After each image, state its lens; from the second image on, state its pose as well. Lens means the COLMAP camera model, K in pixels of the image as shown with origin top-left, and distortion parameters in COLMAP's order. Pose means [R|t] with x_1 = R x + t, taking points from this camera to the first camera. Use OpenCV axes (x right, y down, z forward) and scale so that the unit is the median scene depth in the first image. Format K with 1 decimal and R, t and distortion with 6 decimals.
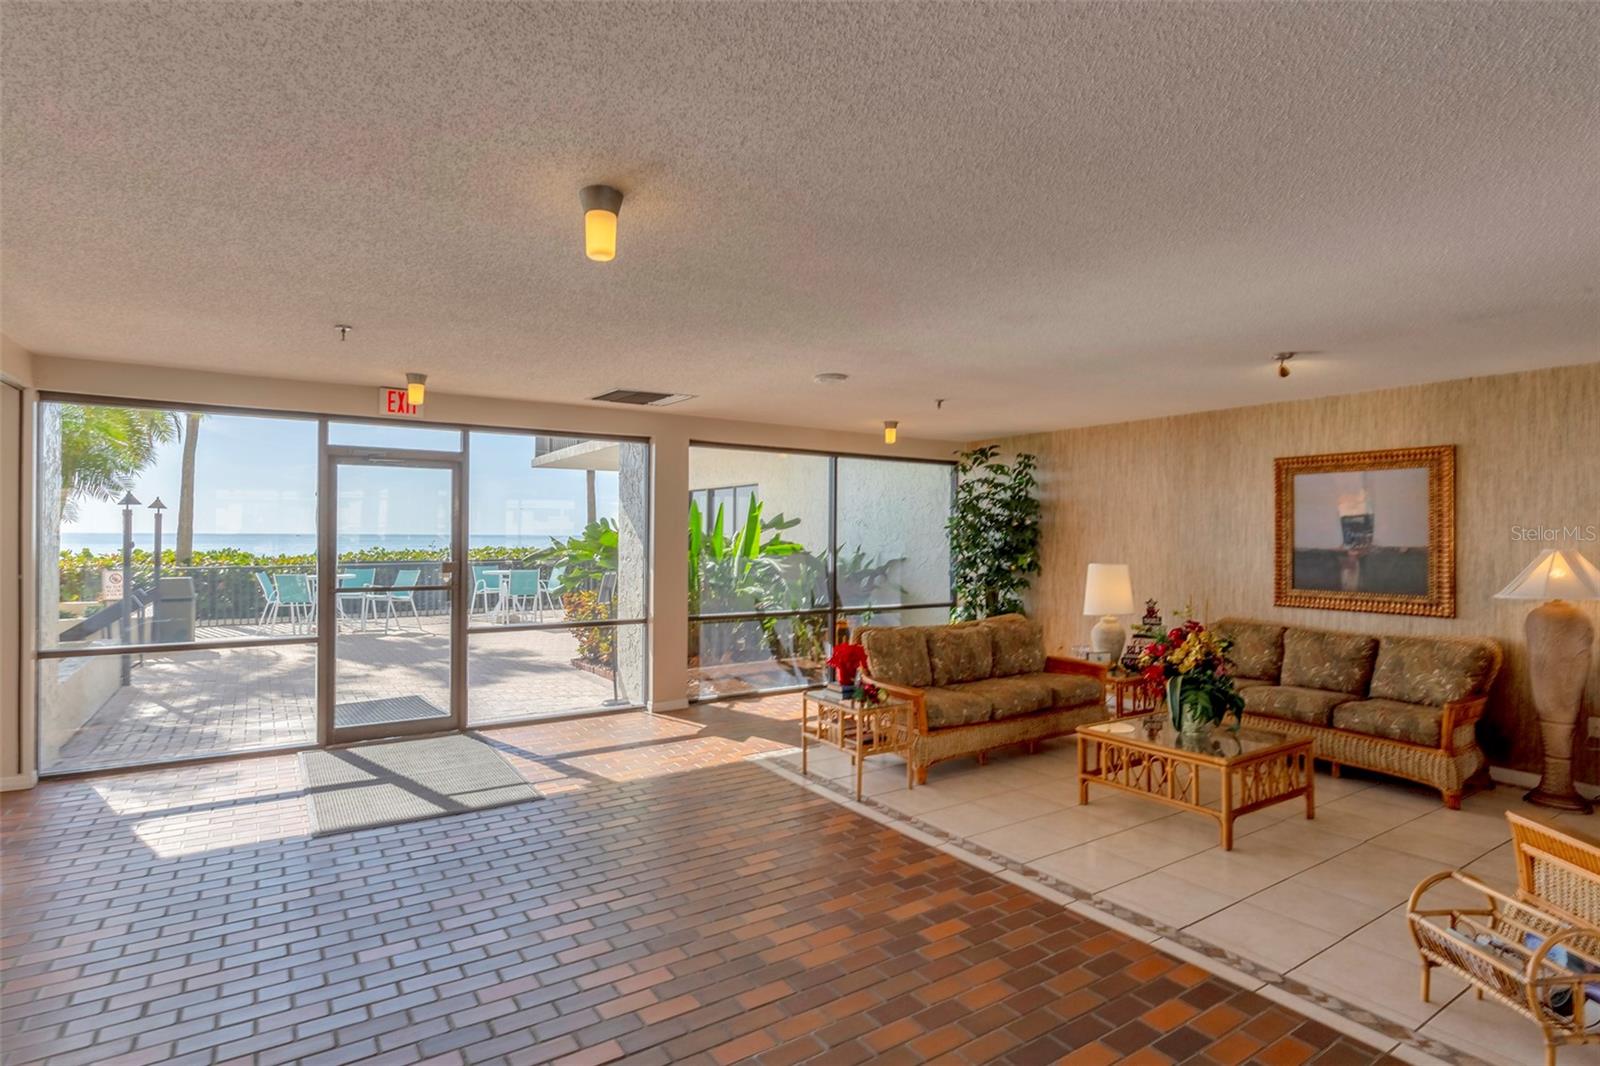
lens RADIAL K [[824.0, 0, 800.0], [0, 824.0, 533.0], [0, 0, 1]] dist [-0.000055, -0.000464]
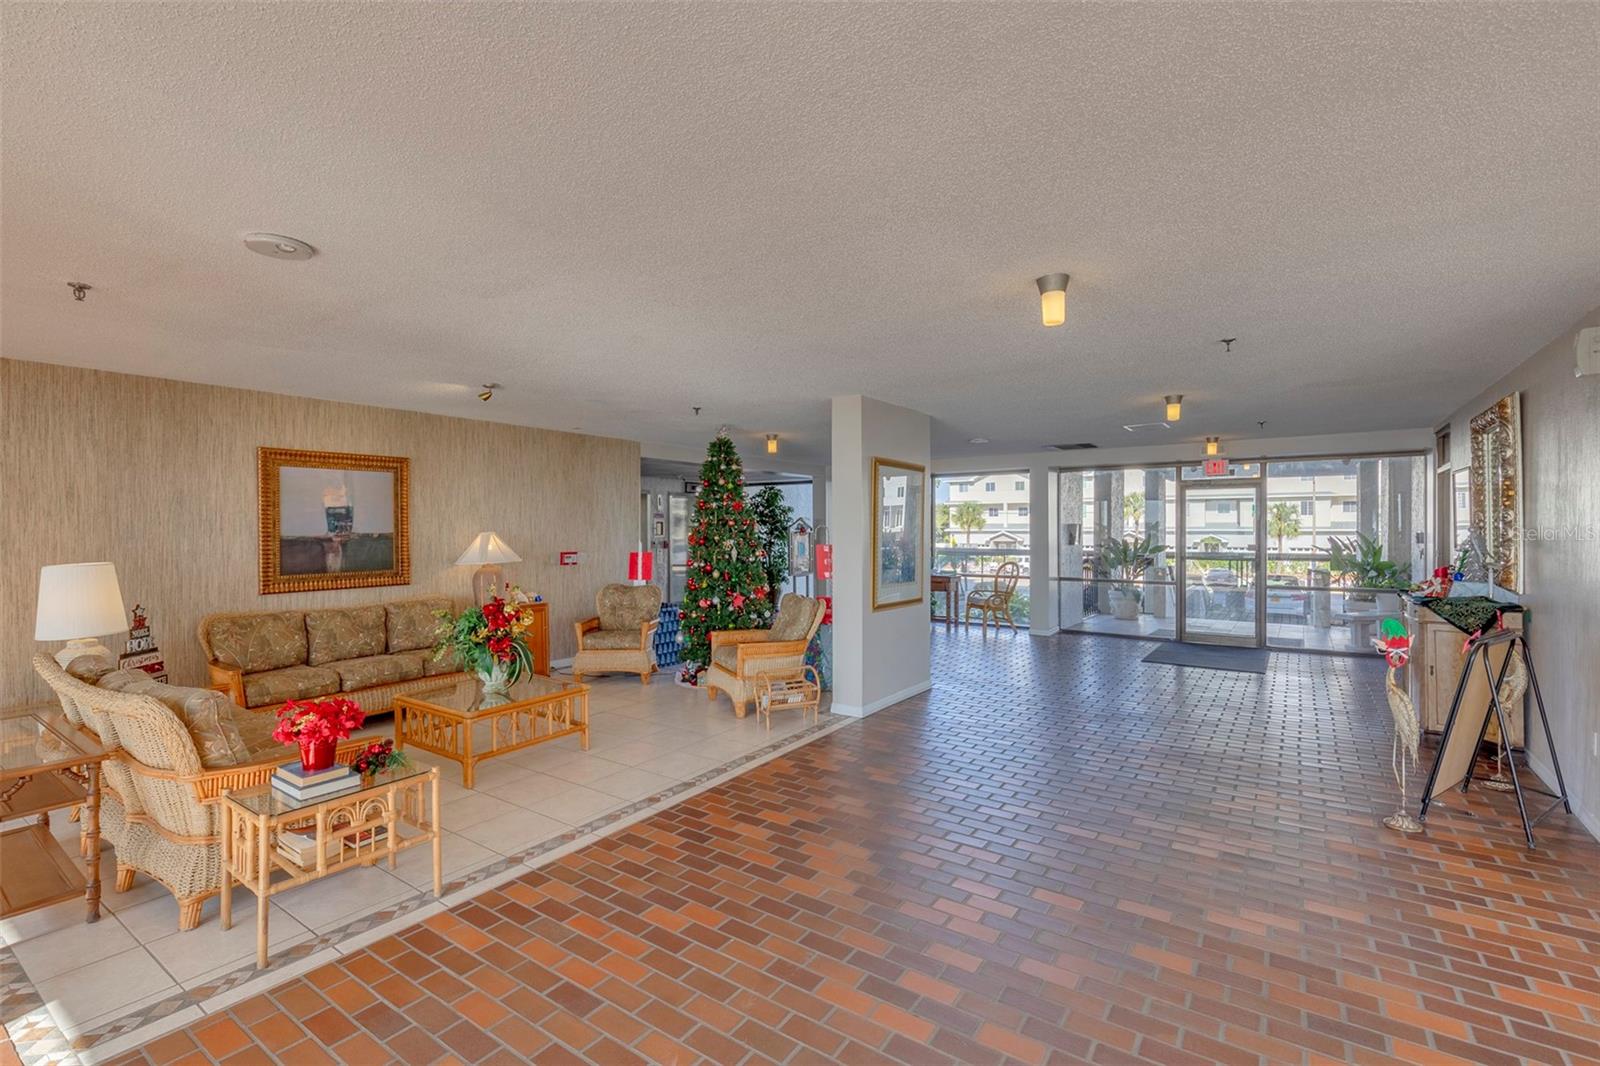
lens RADIAL K [[710.8, 0, 800.0], [0, 710.8, 533.0], [0, 0, 1]] dist [0.000115, -0.000416]
pose [[-0.373479, -0.011159, 0.927571, -0.517630], [-0.002219, 0.999936, 0.011136, 0.002827], [-0.927636, 0.002101, -0.373480, 0.793782]]
